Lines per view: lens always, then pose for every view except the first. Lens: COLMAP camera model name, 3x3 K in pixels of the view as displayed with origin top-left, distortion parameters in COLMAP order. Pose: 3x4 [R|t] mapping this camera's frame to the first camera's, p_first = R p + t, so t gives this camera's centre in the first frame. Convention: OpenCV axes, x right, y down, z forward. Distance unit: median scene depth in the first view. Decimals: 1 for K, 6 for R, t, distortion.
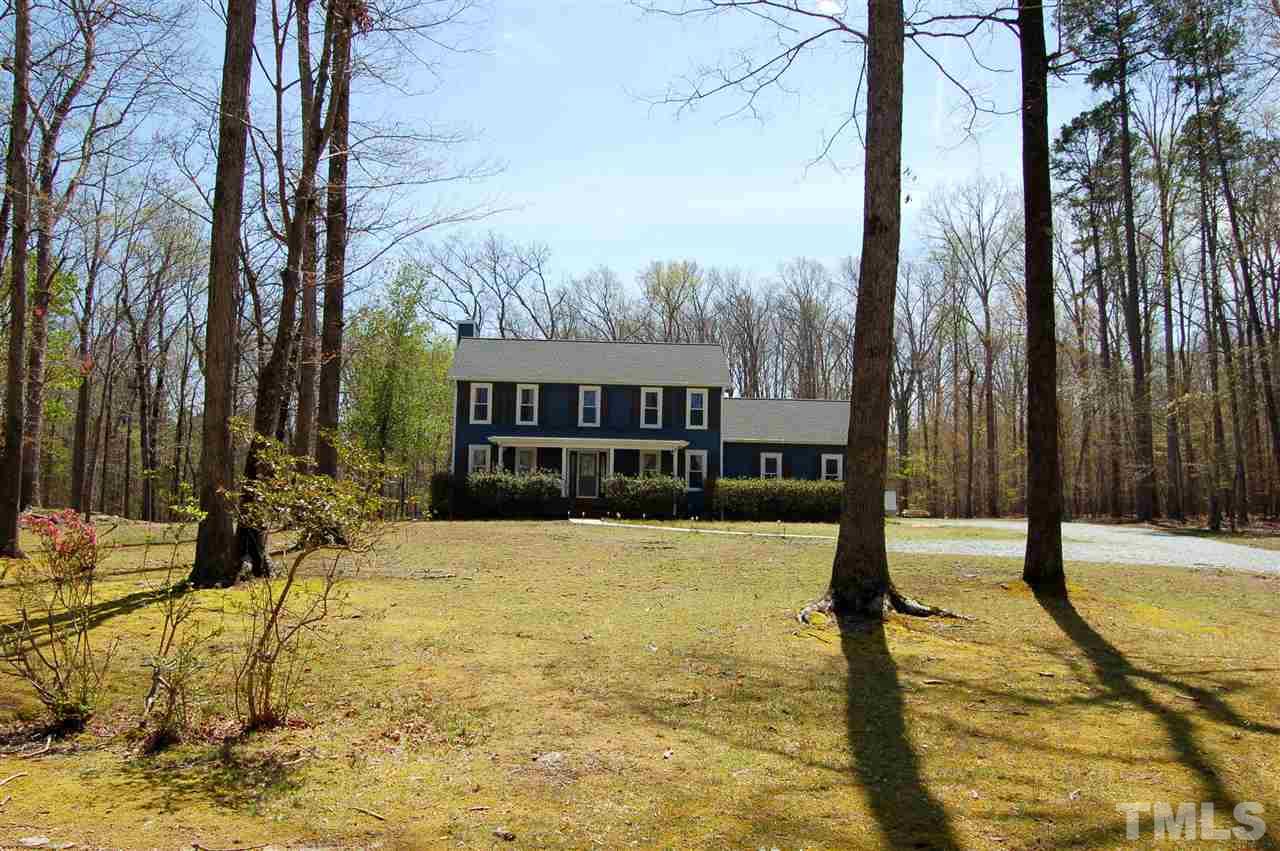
lens RADIAL K [[967.5, 0, 642.8], [0, 967.5, 440.3], [0, 0, 1]] dist [-0.102261, 0.005449]
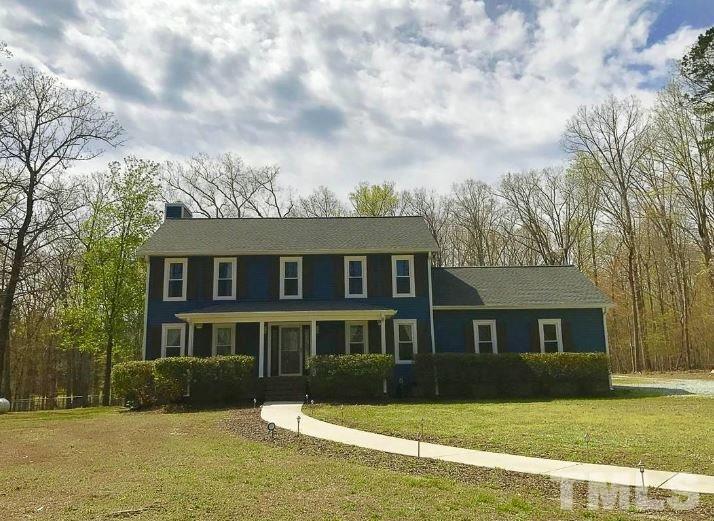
lens RADIAL K [[520.1, 0, 357.0], [0, 520.1, 260.5], [0, 0, 1]] dist [0.058933, 0.000129]
pose [[0.999017, -0.042329, -0.013127, 0.017671], [0.040389, 0.991519, -0.123525, 0.014136], [0.018245, 0.122873, 0.992255, 0.488448]]
